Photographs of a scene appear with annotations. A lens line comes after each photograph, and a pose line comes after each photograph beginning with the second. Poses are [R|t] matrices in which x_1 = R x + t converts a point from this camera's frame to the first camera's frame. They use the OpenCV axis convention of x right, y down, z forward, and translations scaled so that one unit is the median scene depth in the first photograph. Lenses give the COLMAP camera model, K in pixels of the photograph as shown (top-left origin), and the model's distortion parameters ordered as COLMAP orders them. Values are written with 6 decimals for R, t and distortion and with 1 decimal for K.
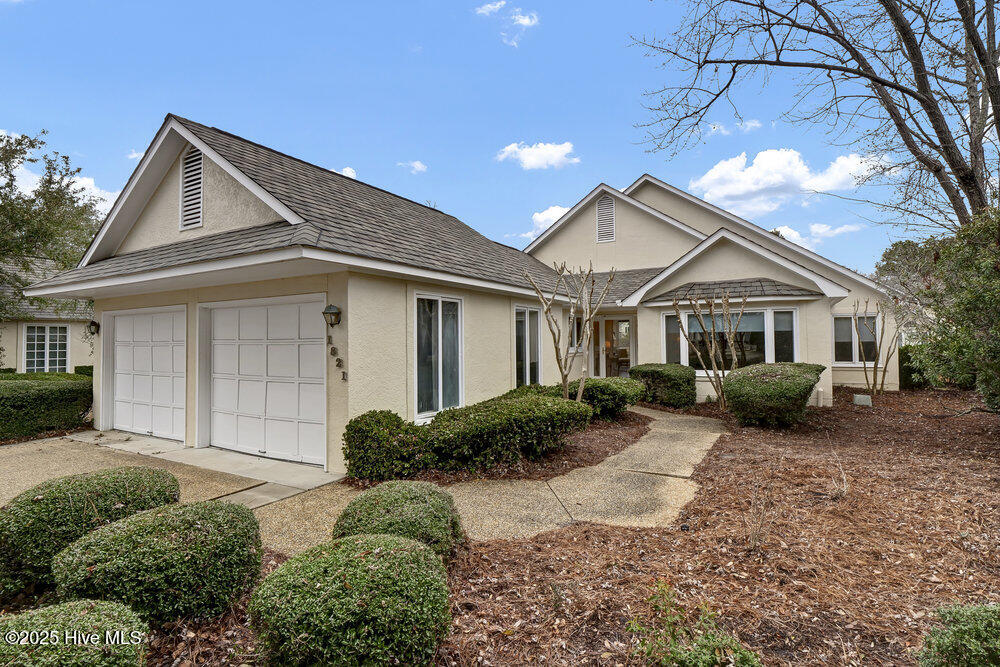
lens RADIAL K [[486.1, 0, 497.2], [0, 486.1, 327.5], [0, 0, 1]] dist [-0.022159, -0.000672]
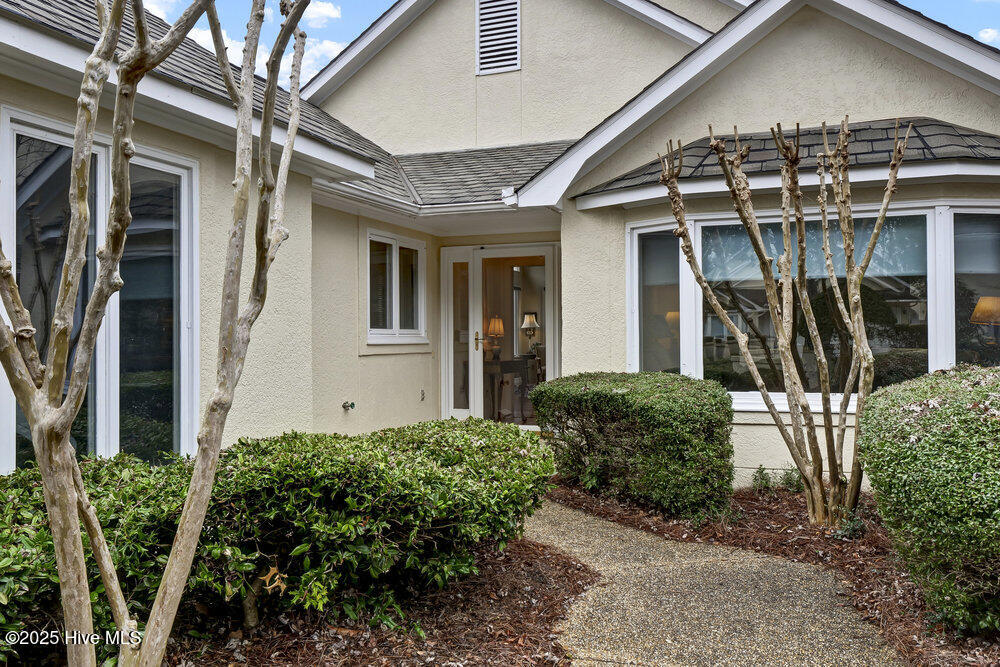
lens RADIAL K [[825.7, 0, 500.0], [0, 825.7, 333.5], [0, 0, 1]] dist [0.000398, 0.003993]
pose [[0.986182, 0.004676, 0.165600, 0.171340], [-0.007217, 0.999865, 0.014748, 0.042732], [-0.165509, -0.015740, 0.986083, 0.489435]]
